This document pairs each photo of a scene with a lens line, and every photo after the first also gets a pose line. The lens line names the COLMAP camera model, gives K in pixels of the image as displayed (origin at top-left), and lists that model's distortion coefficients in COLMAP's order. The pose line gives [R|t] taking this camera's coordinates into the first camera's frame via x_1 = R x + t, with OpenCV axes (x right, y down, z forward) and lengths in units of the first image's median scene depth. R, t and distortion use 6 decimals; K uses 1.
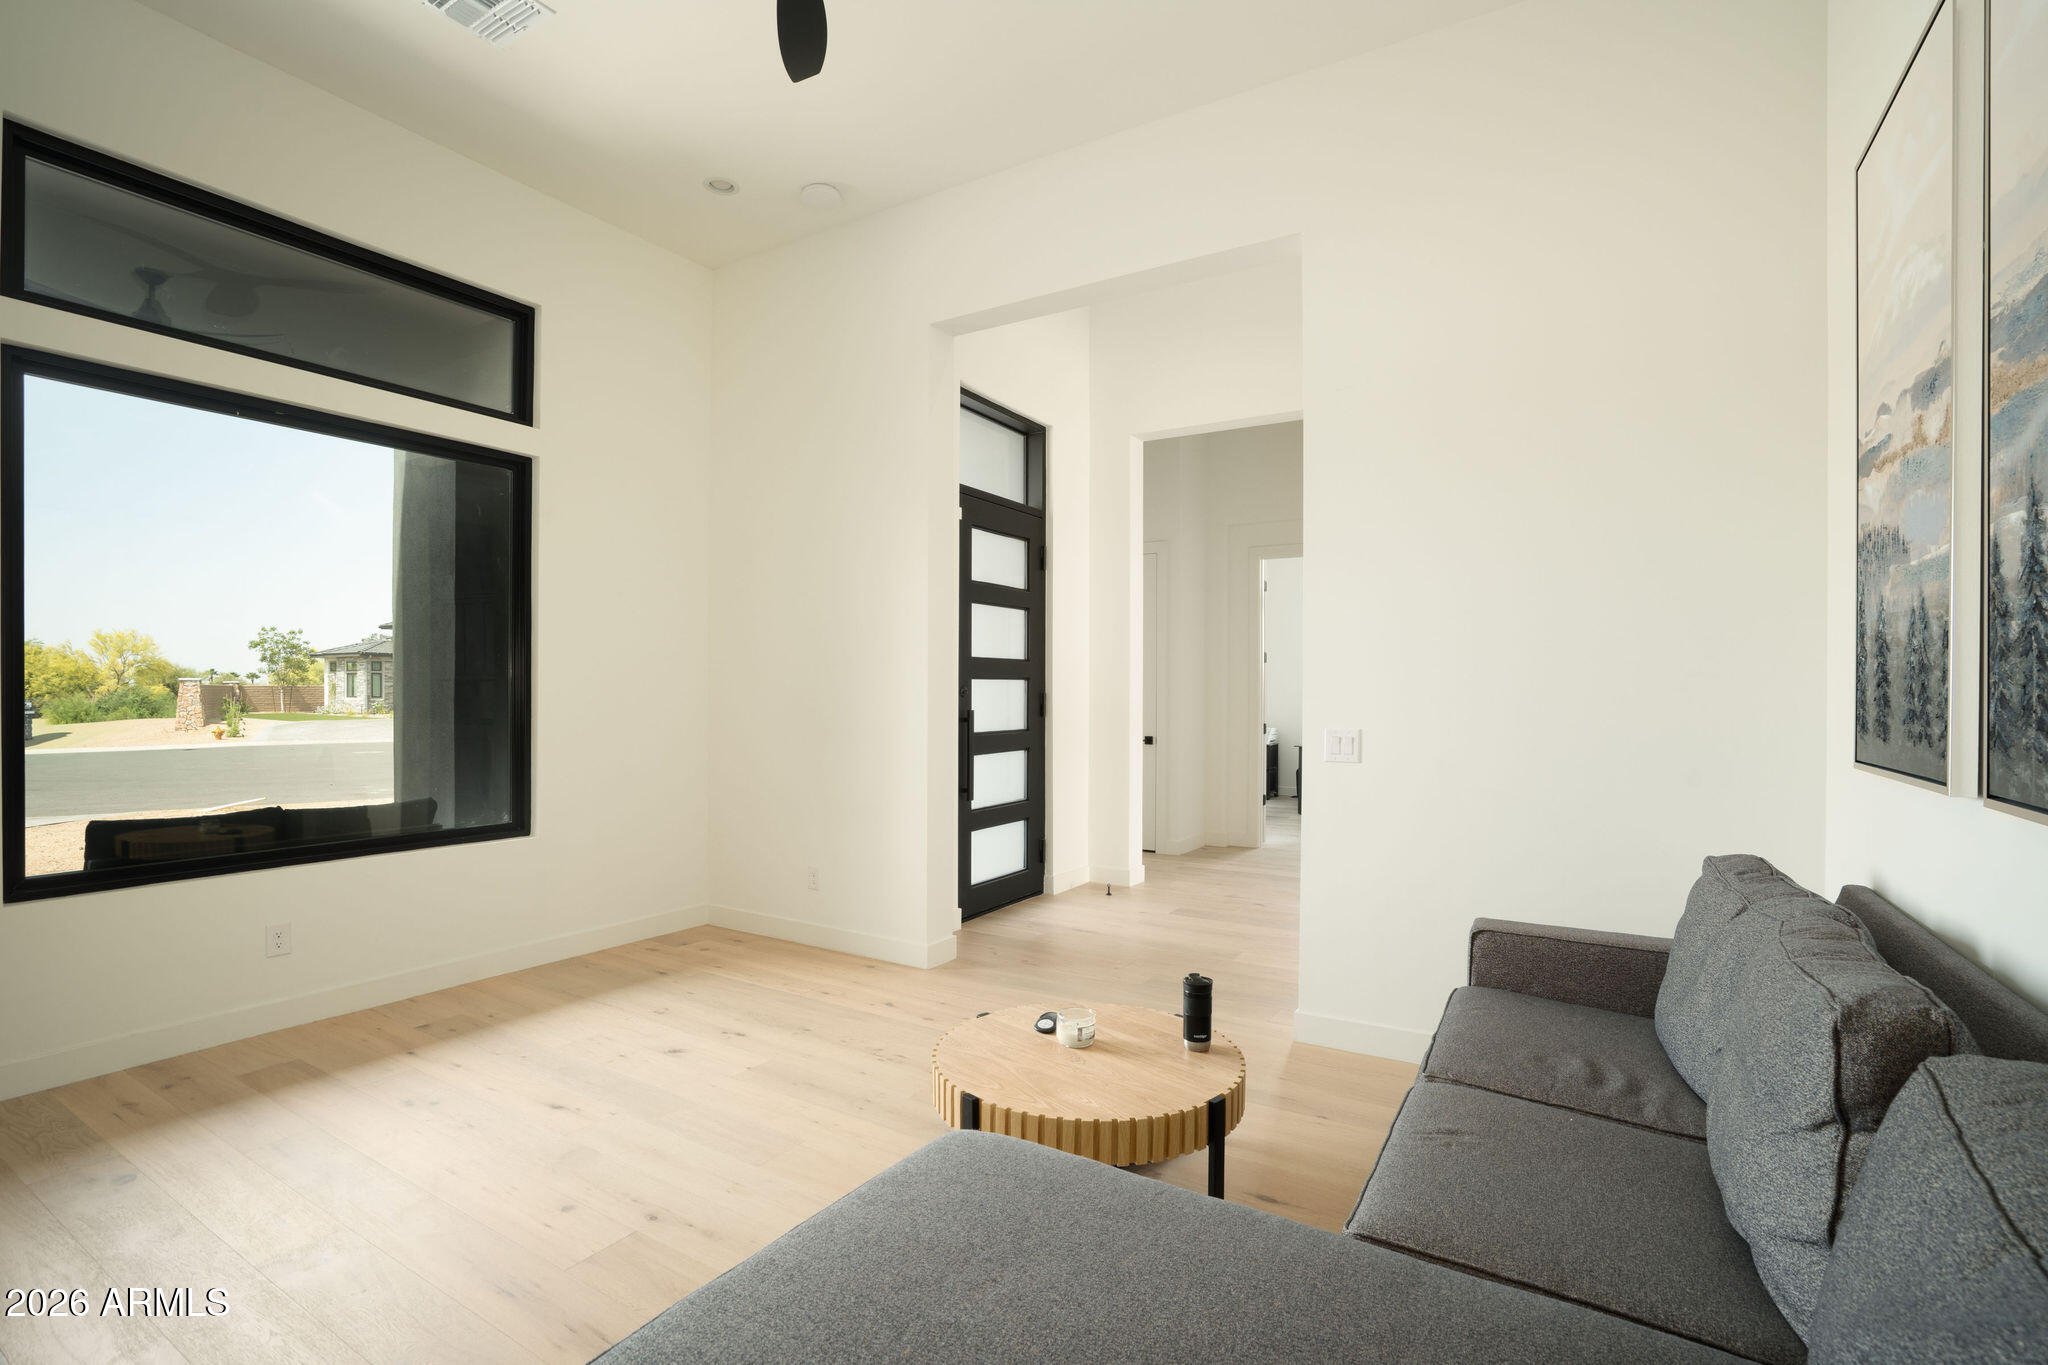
lens RADIAL K [[963.4, 0, 1019.2], [0, 963.4, 686.6], [0, 0, 1]] dist [-0.033458, 0.009037]
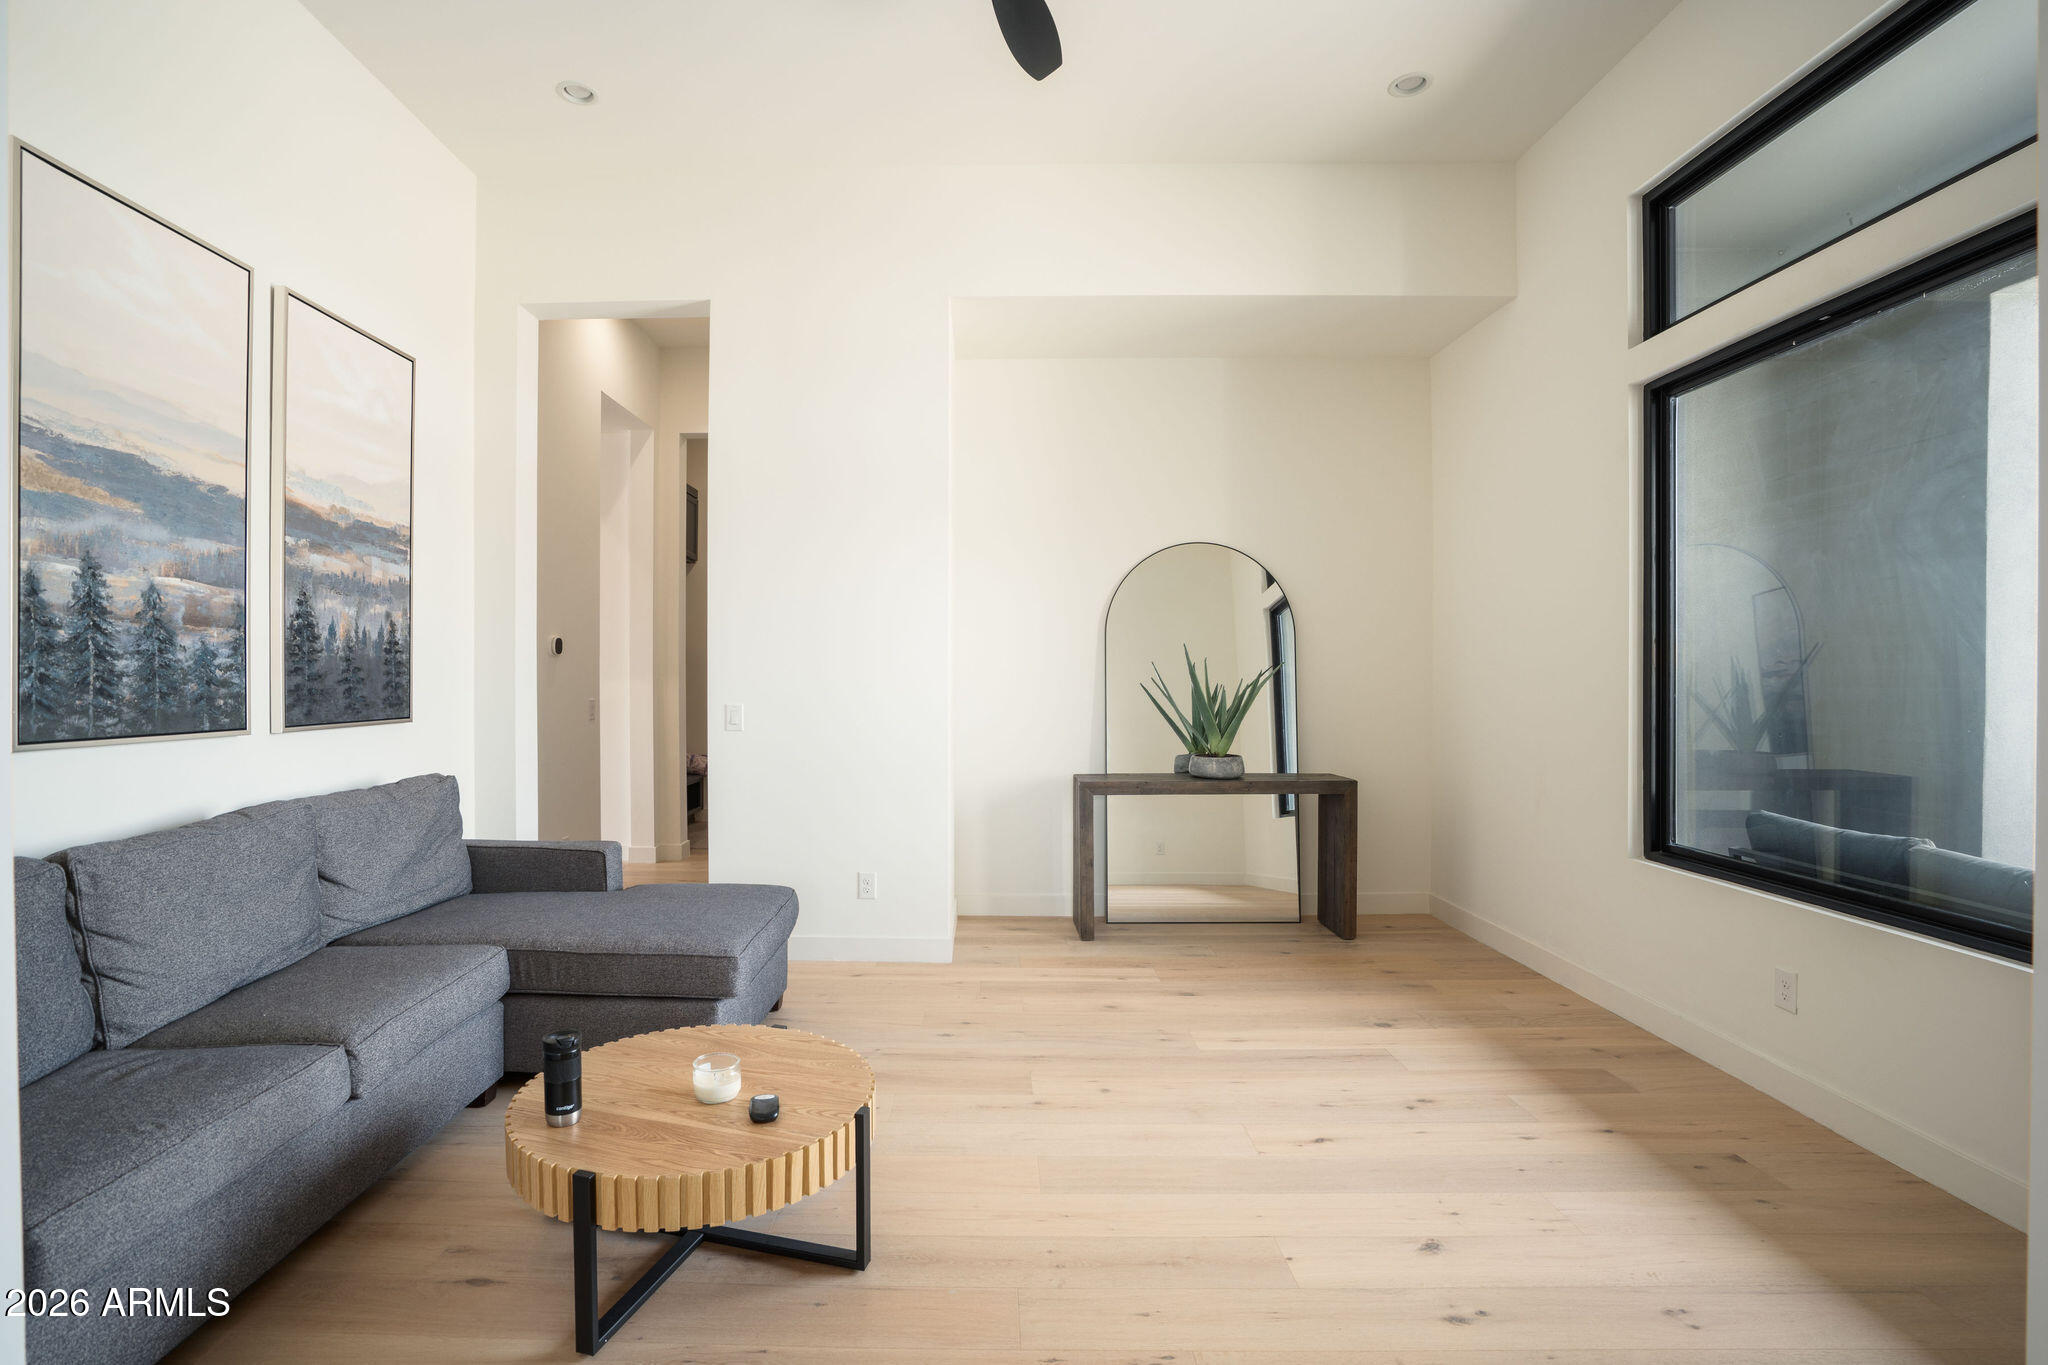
lens RADIAL K [[963.4, 0, 1015.4], [0, 963.4, 683.5], [0, 0, 1]] dist [-0.033458, 0.009037]
pose [[-0.857373, -0.004279, -0.514678, 0.215416], [-0.000535, 0.999972, -0.007422, 0.010089], [0.514695, -0.006088, -0.857352, 1.452240]]
